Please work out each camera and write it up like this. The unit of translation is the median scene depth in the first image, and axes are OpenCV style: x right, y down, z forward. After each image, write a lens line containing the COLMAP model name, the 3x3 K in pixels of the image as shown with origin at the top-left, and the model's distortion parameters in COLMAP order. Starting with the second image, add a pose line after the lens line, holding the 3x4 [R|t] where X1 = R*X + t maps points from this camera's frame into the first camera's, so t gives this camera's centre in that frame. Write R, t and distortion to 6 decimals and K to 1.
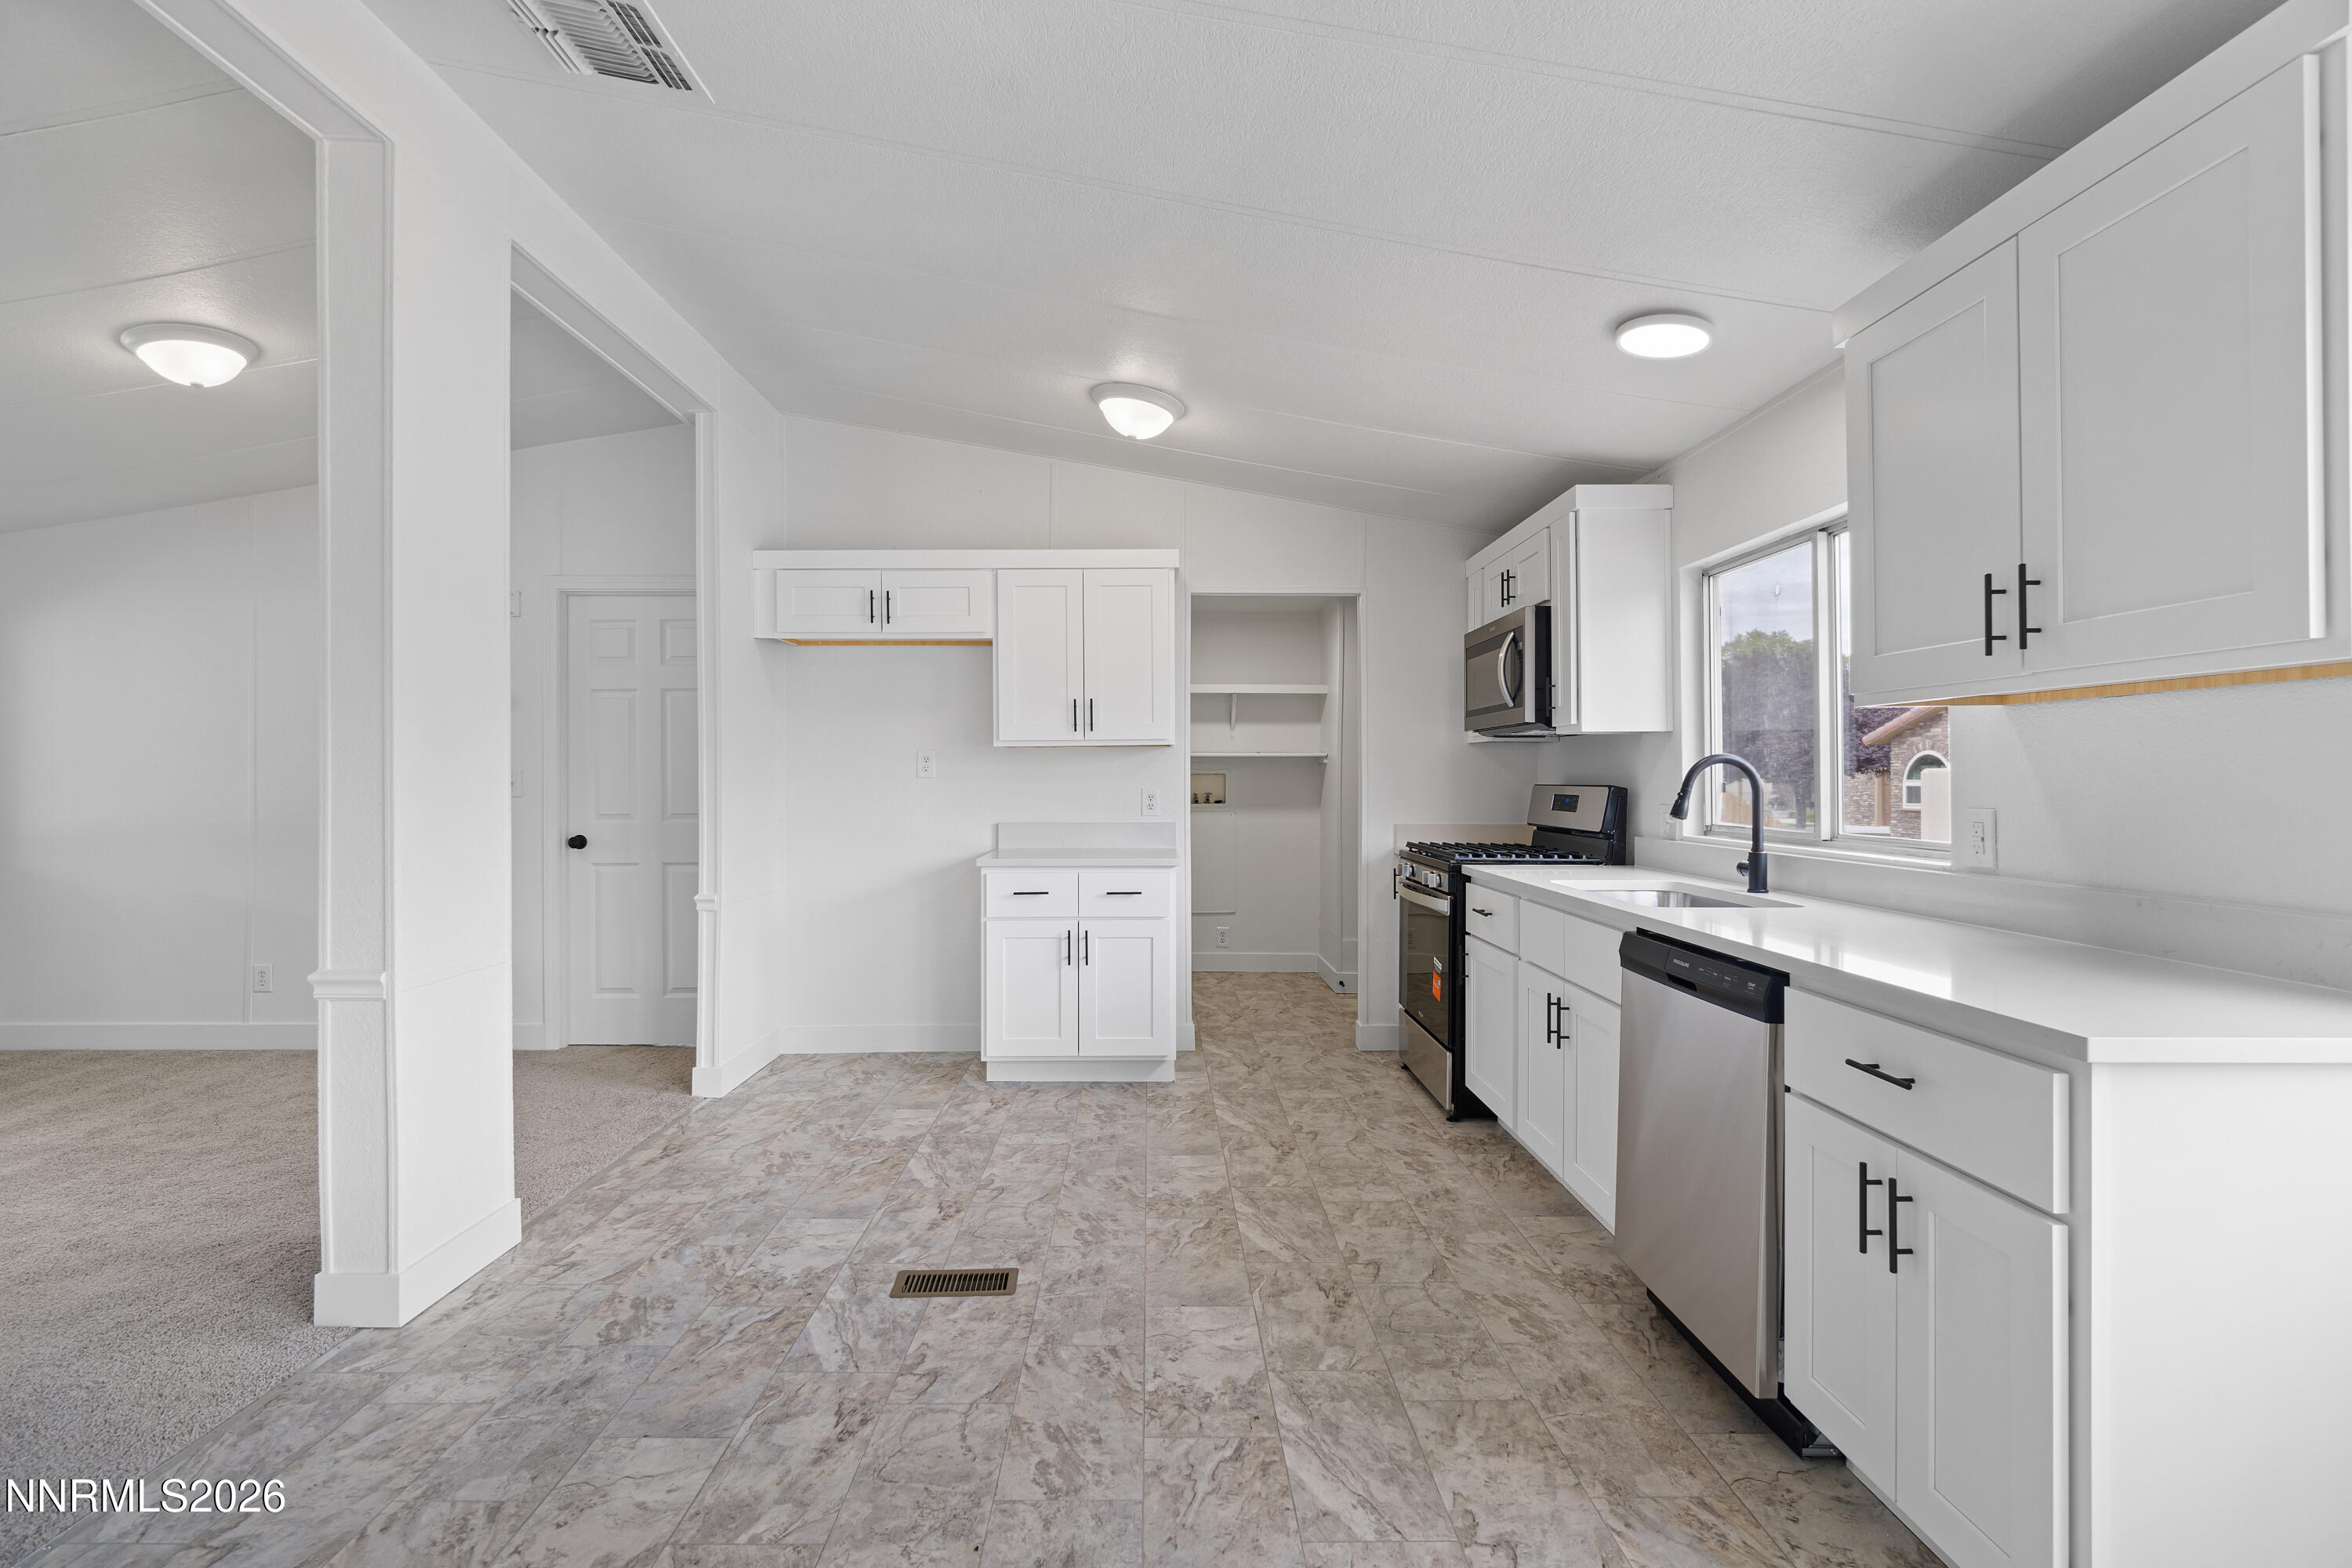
lens RADIAL K [[1081.5, 0, 1159.8], [0, 1081.5, 775.6], [0, 0, 1]] dist [-0.005349, -0.000737]
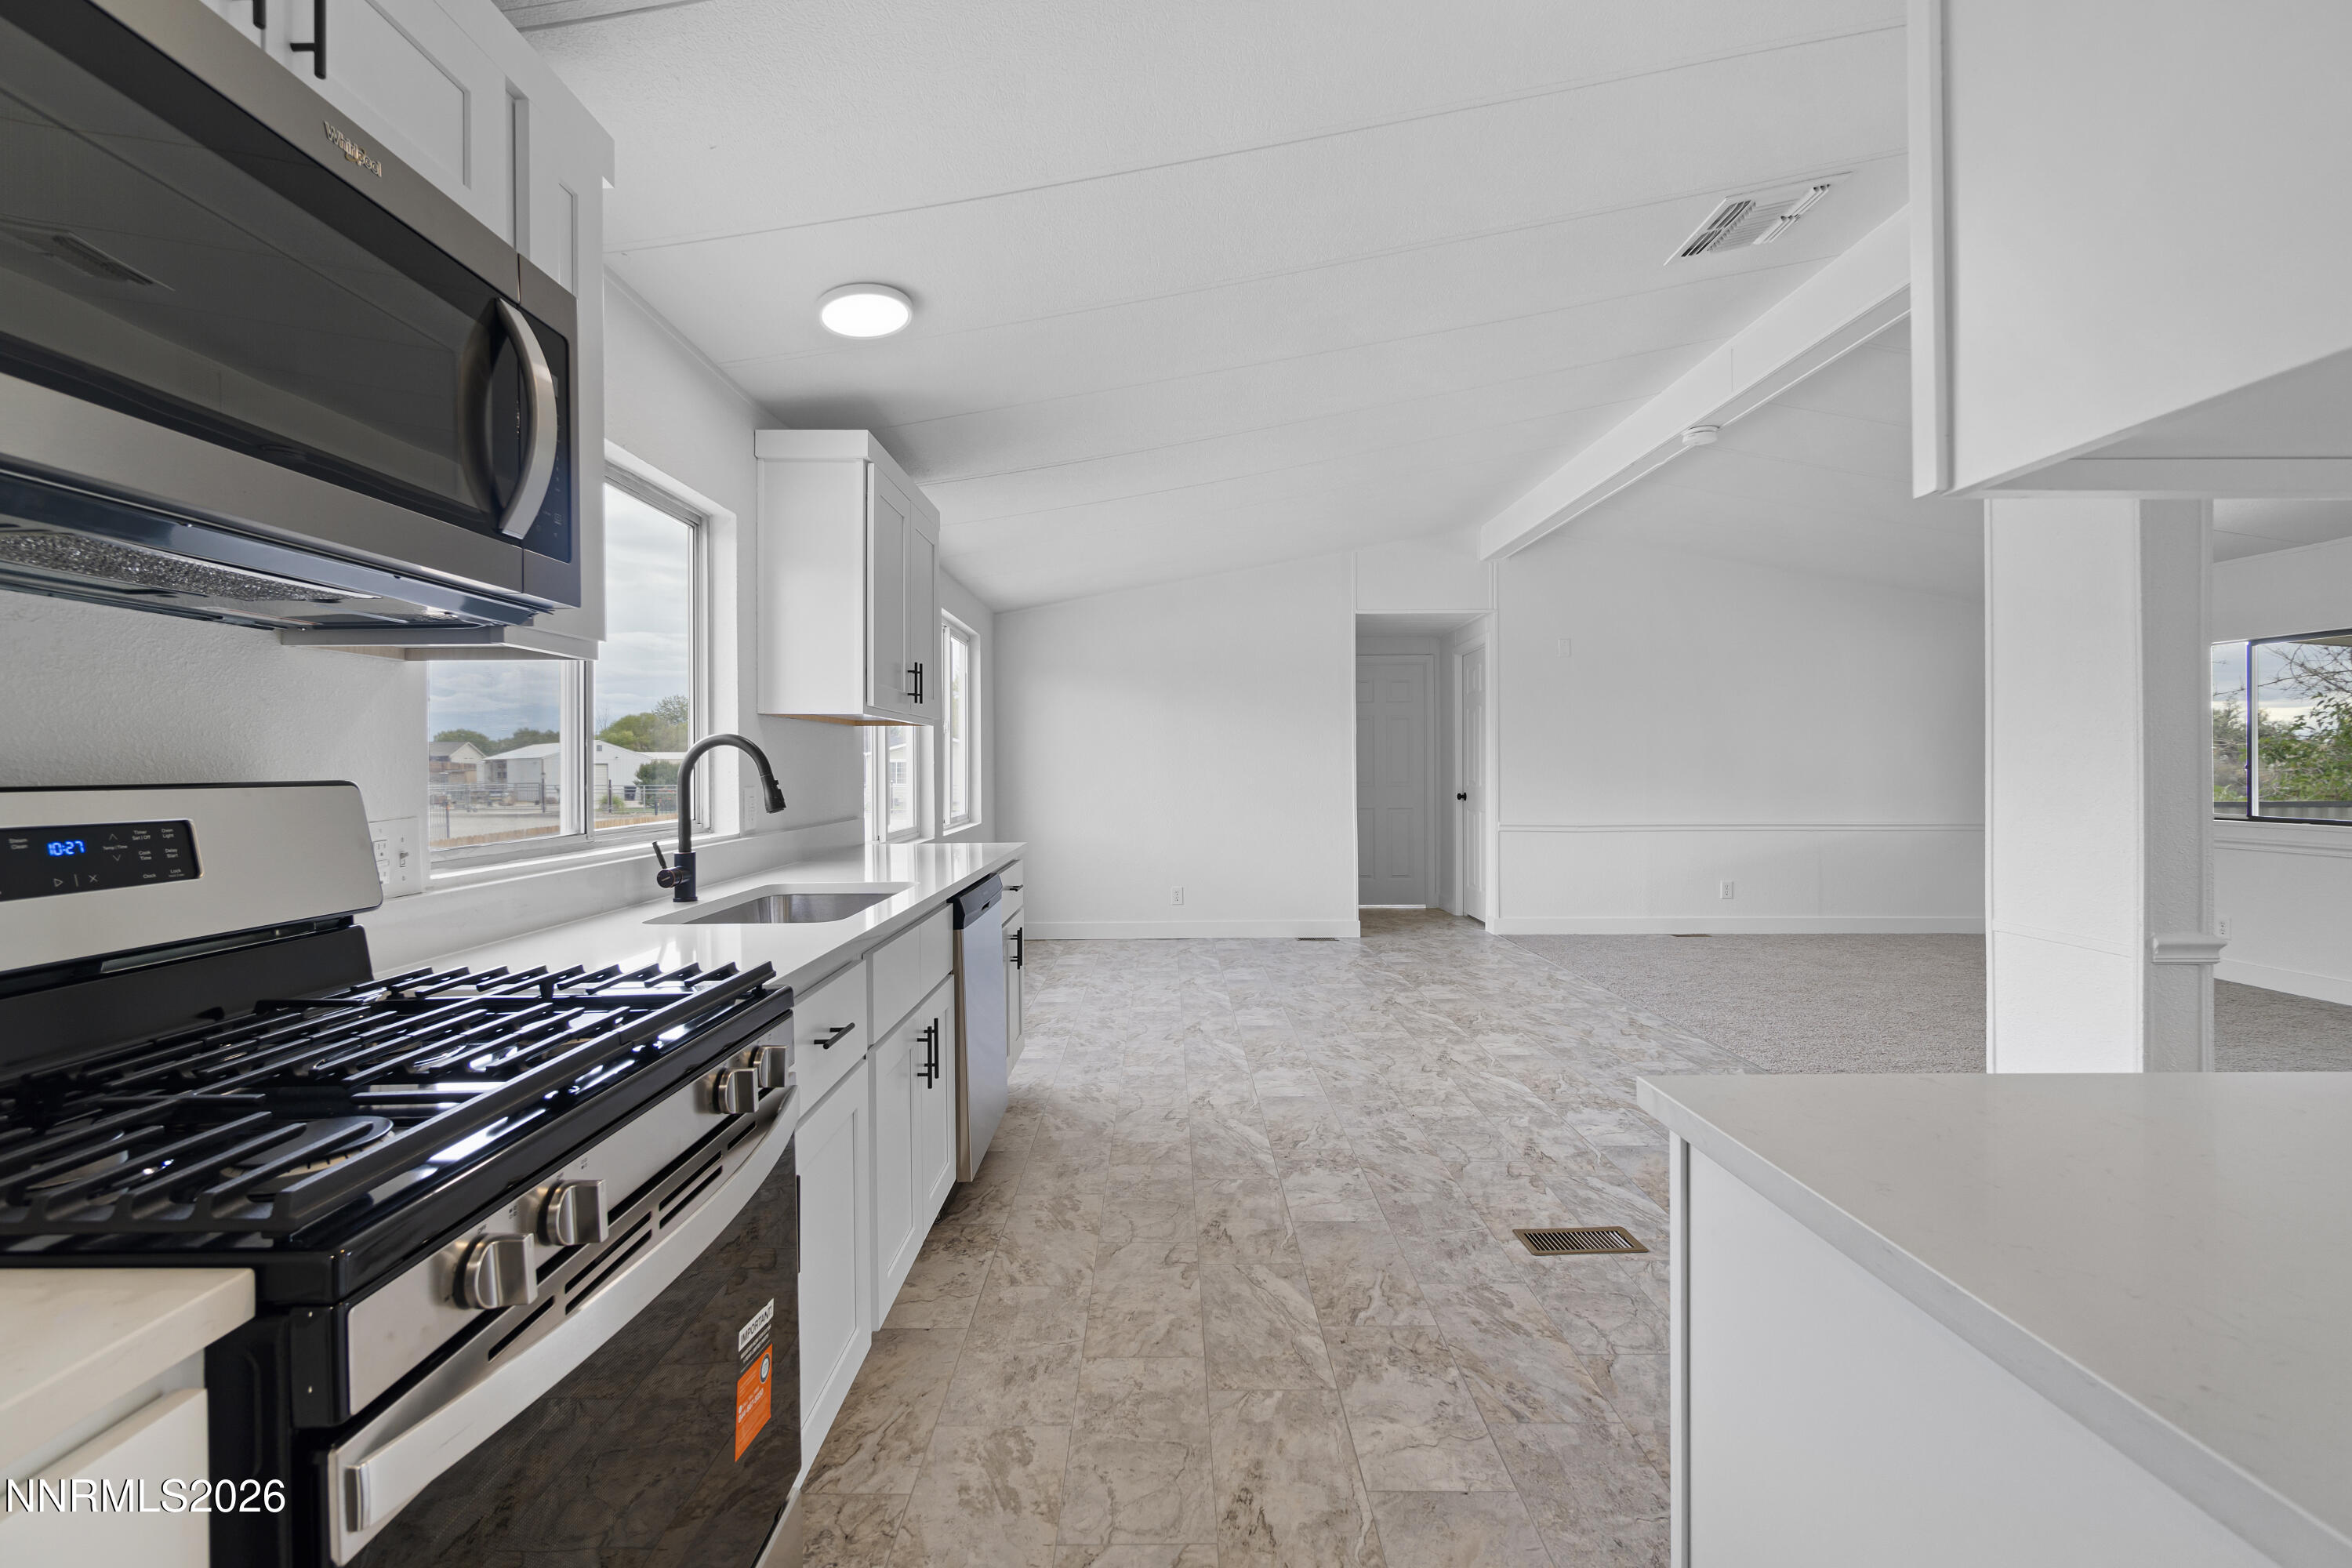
lens RADIAL K [[1019.0, 0, 1168.0], [0, 1019.0, 788.5], [0, 0, 1]] dist [-0.002489, 0.000145]
pose [[-0.999938, 0.007629, 0.008121, 0.140996], [0.007783, 0.999788, 0.019043, 0.008154], [-0.007974, 0.019105, -0.999786, 1.420695]]
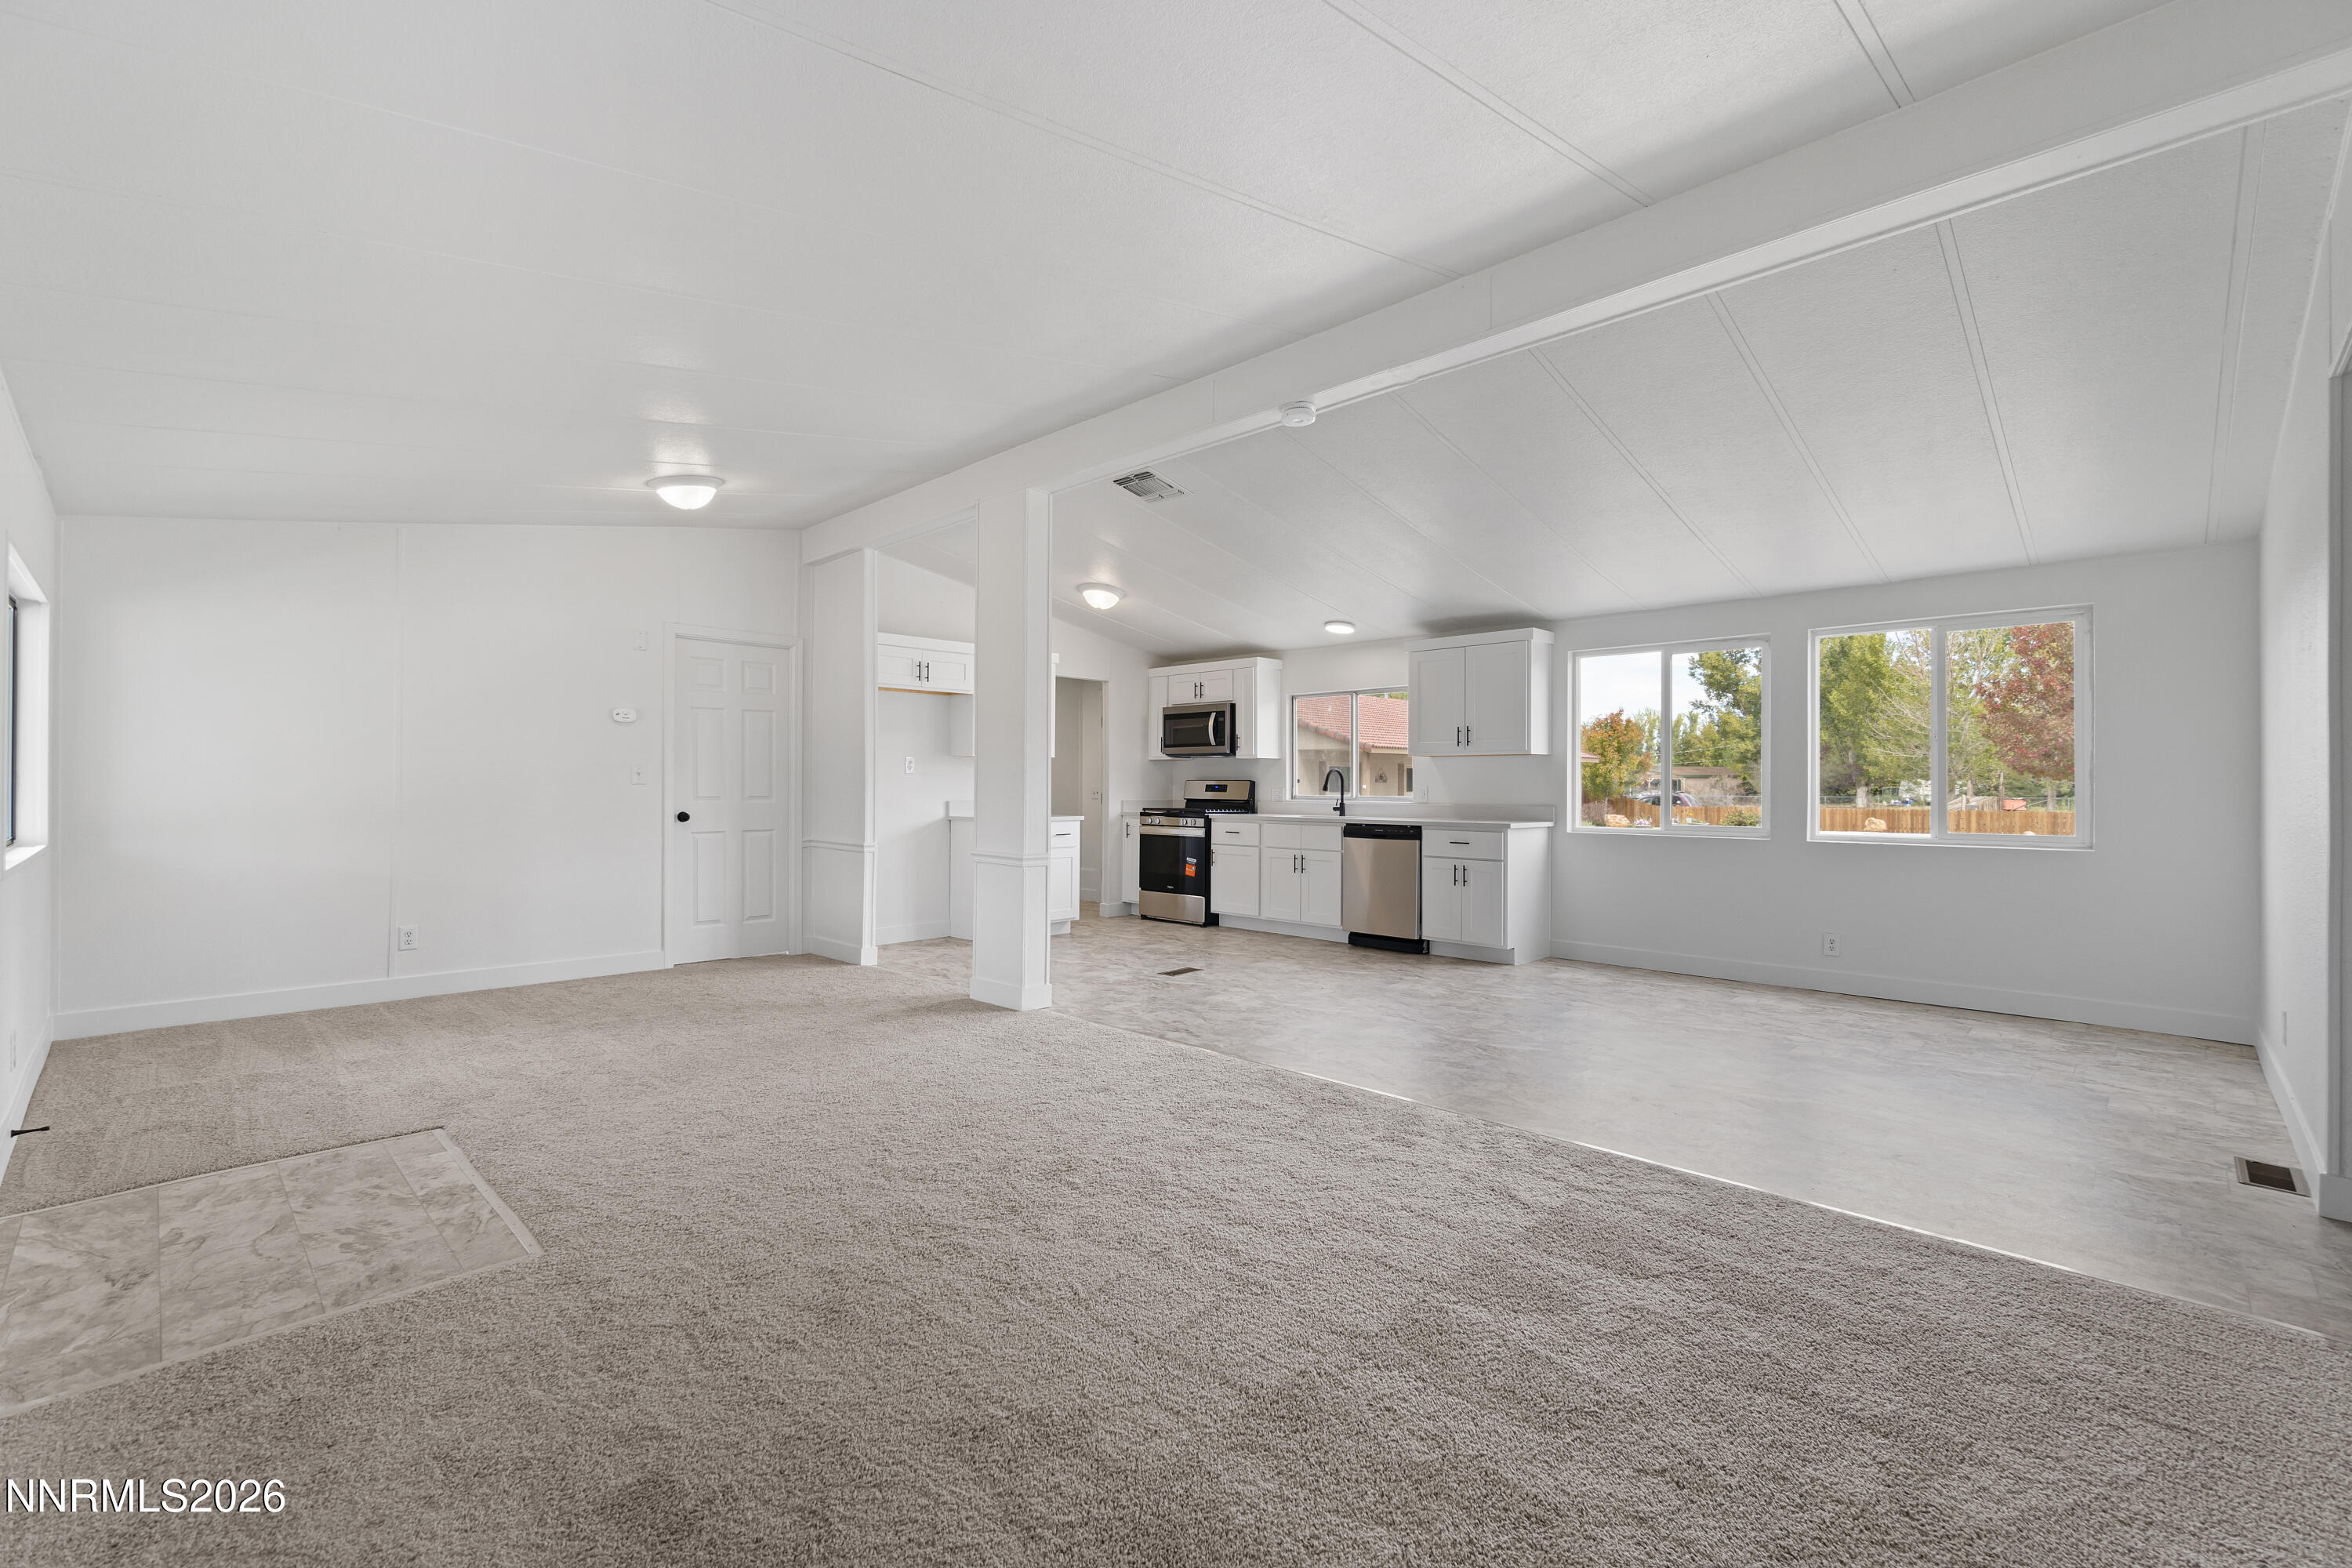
lens RADIAL K [[1002.3, 0, 1160.3], [0, 1002.3, 777.5], [0, 0, 1]] dist [-0.002327, 0.000694]
pose [[0.712554, 0.009476, 0.701553, -1.348875], [-0.007909, 0.999954, -0.005473, 0.018077], [-0.701573, -0.001649, 0.712596, -0.461384]]
